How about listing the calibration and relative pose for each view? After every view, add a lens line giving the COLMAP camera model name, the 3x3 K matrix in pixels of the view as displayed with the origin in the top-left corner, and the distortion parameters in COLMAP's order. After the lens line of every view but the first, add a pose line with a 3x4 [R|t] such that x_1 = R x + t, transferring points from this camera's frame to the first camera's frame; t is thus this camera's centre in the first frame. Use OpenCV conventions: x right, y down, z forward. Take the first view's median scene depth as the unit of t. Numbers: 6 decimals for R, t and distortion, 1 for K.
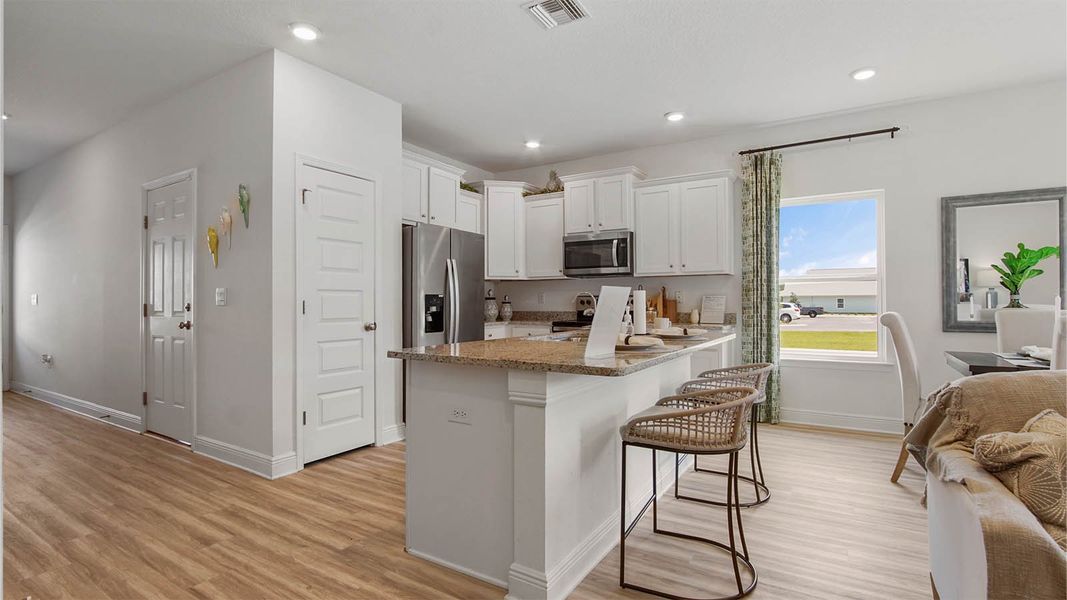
lens RADIAL K [[501.9, 0, 528.3], [0, 501.9, 296.1], [0, 0, 1]] dist [-0.015685, -0.000195]
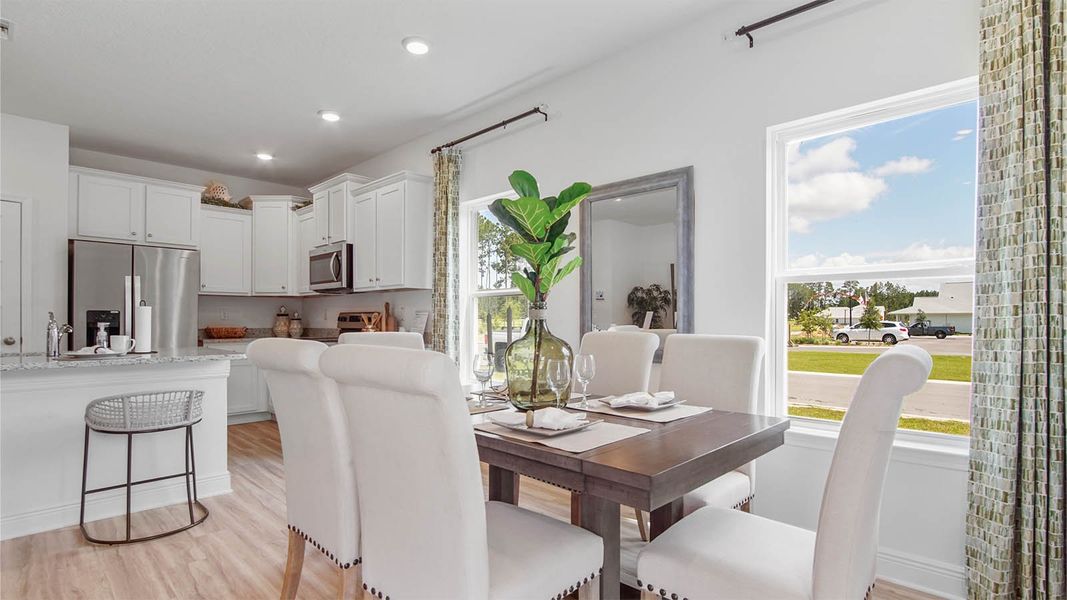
lens RADIAL K [[510.9, 0, 531.4], [0, 510.9, 318.5], [0, 0, 1]] dist [-0.015526, 0.000466]
pose [[0.980017, 0.004190, -0.198872, 0.849925], [-0.002038, 0.999937, 0.011028, -0.000420], [0.198905, -0.010403, 0.979964, 0.161127]]
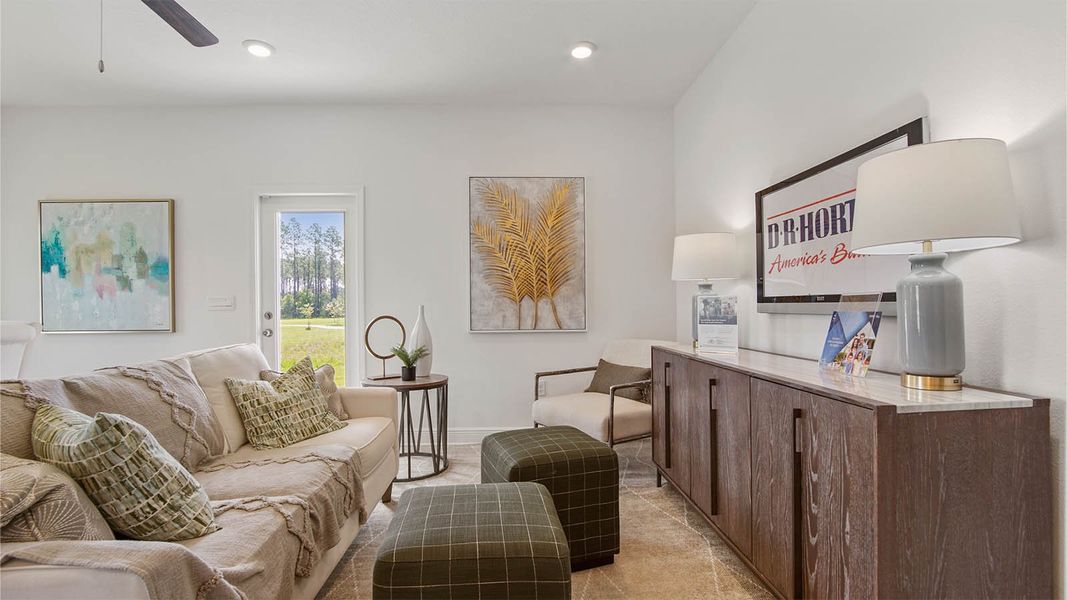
lens RADIAL K [[482.1, 0, 533.5], [0, 482.1, 300.0], [0, 0, 1]] dist [-0.035753, 0.000191]
pose [[-0.576286, 0.020517, 0.816991, -0.035785], [0.001131, 0.999704, -0.024308, 0.003813], [-0.817248, -0.013084, -0.576138, 0.234343]]
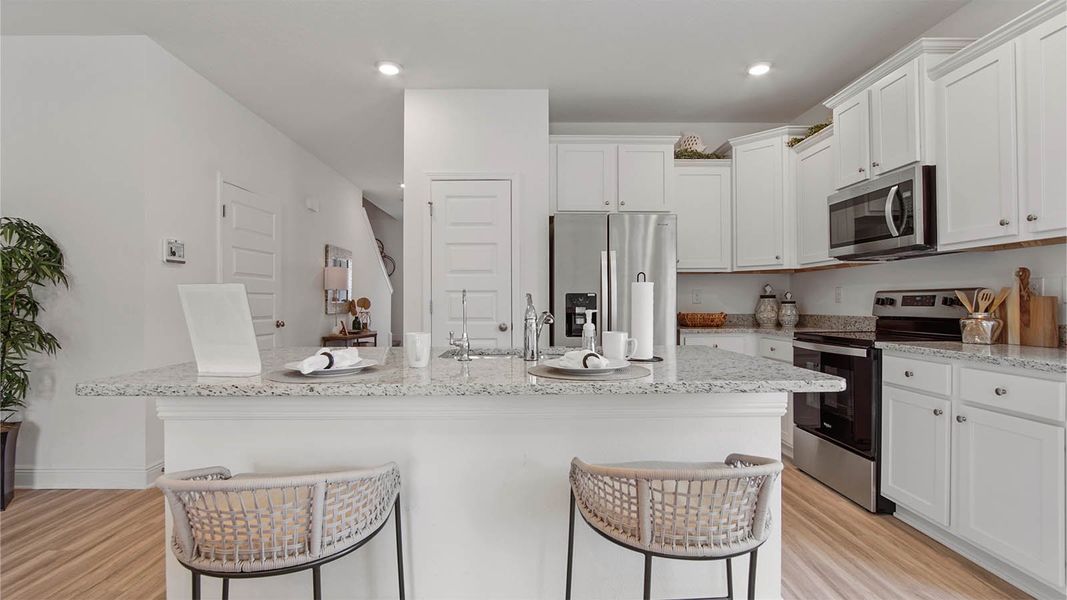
lens RADIAL K [[493.1, 0, 529.4], [0, 493.1, 302.0], [0, 0, 1]] dist [-0.015660, 0.000173]
pose [[0.550063, -0.000662, -0.835123, 0.466936], [0.013057, 0.999884, 0.007808, 0.003782], [0.835021, -0.015199, 0.550008, 0.442889]]
